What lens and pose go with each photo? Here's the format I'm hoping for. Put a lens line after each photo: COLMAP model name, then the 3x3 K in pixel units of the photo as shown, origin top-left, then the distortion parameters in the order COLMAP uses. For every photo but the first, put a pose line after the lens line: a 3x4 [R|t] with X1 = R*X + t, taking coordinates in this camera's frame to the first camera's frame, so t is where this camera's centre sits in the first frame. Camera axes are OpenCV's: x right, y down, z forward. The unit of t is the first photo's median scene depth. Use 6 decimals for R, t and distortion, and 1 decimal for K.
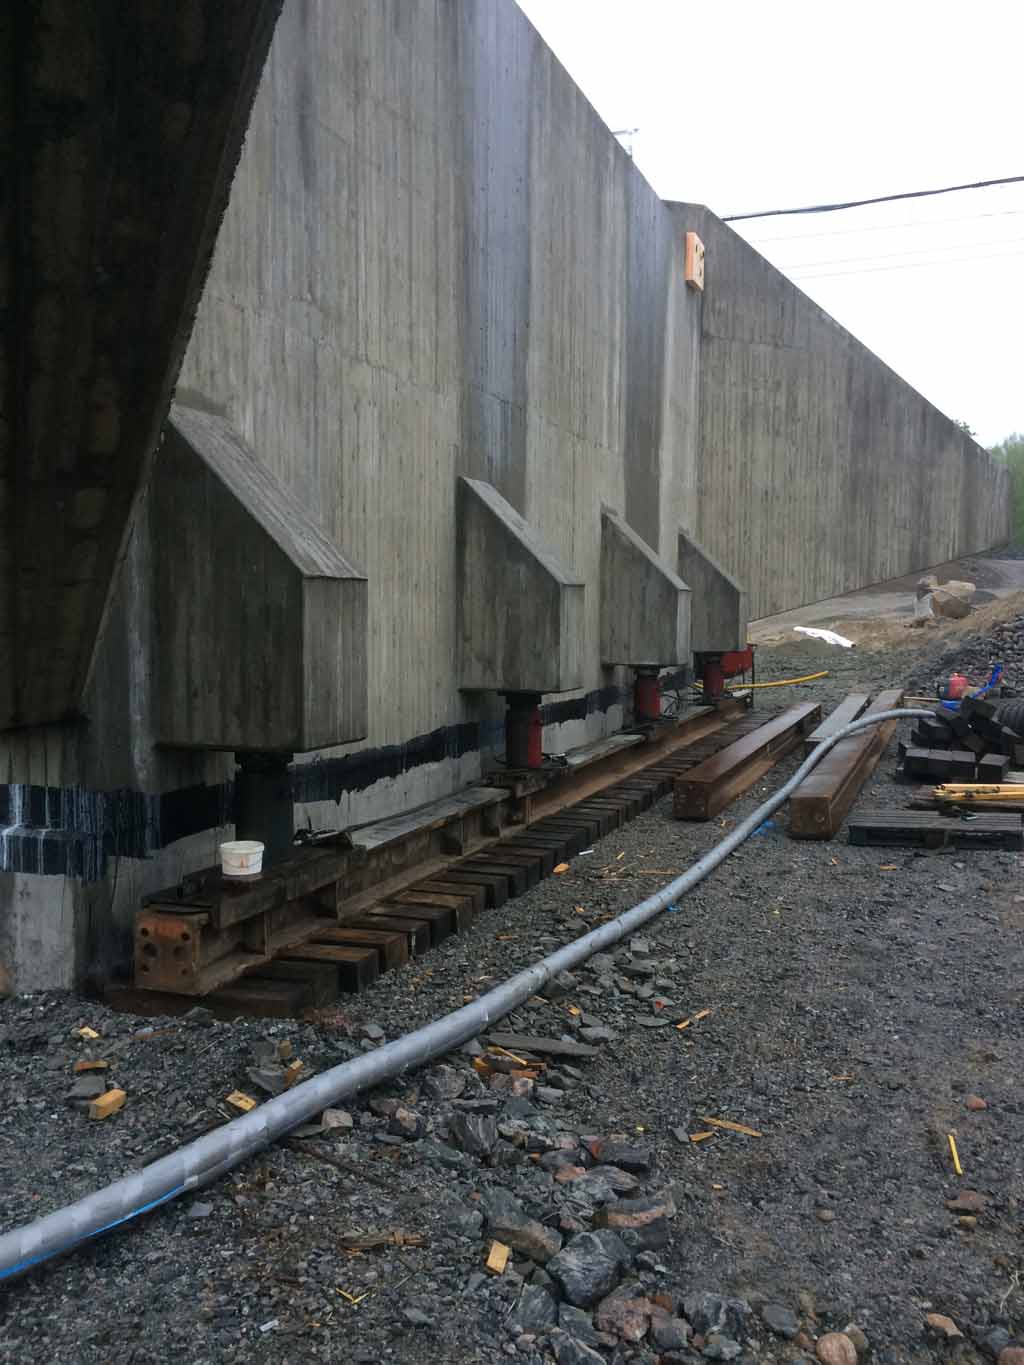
lens RADIAL K [[1156.0, 0, 513.2], [0, 1156.0, 684.8], [0, 0, 1]] dist [0.078694, -0.091577]
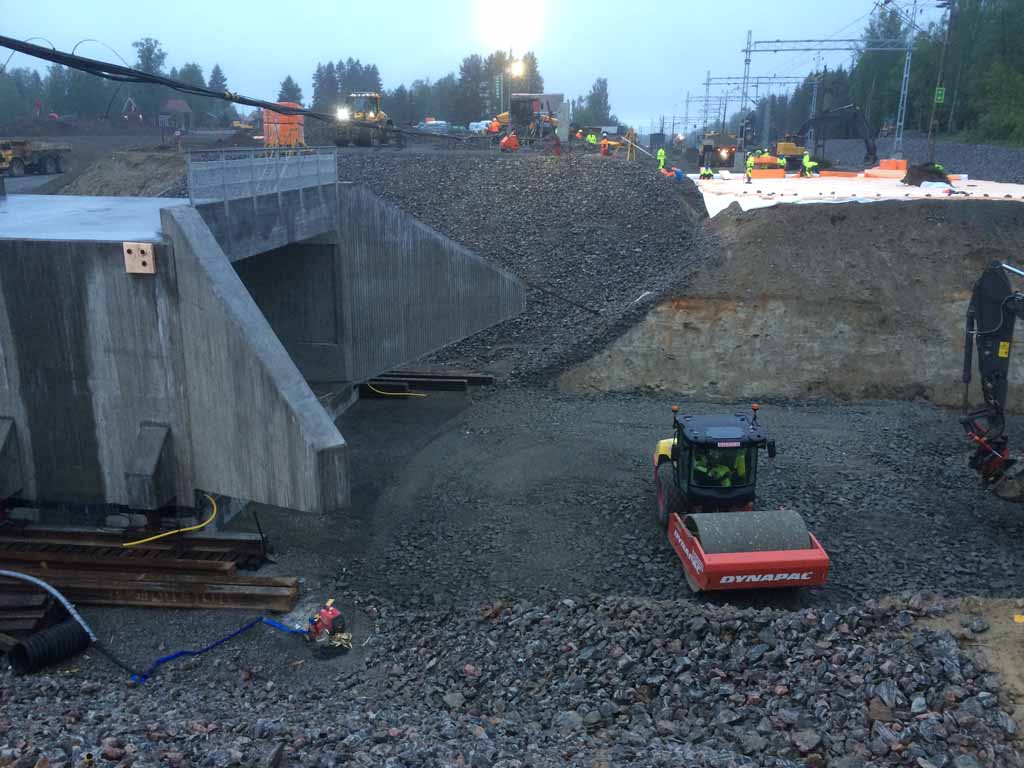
lens RADIAL K [[867.2, 0, 514.5], [0, 867.2, 378.6], [0, 0, 1]] dist [0.078694, -0.091577]
pose [[0.245639, 0.249694, -0.936651, 1.268898], [-0.069764, 0.968303, 0.239836, -0.475067], [0.966848, 0.006432, 0.255273, 1.084664]]
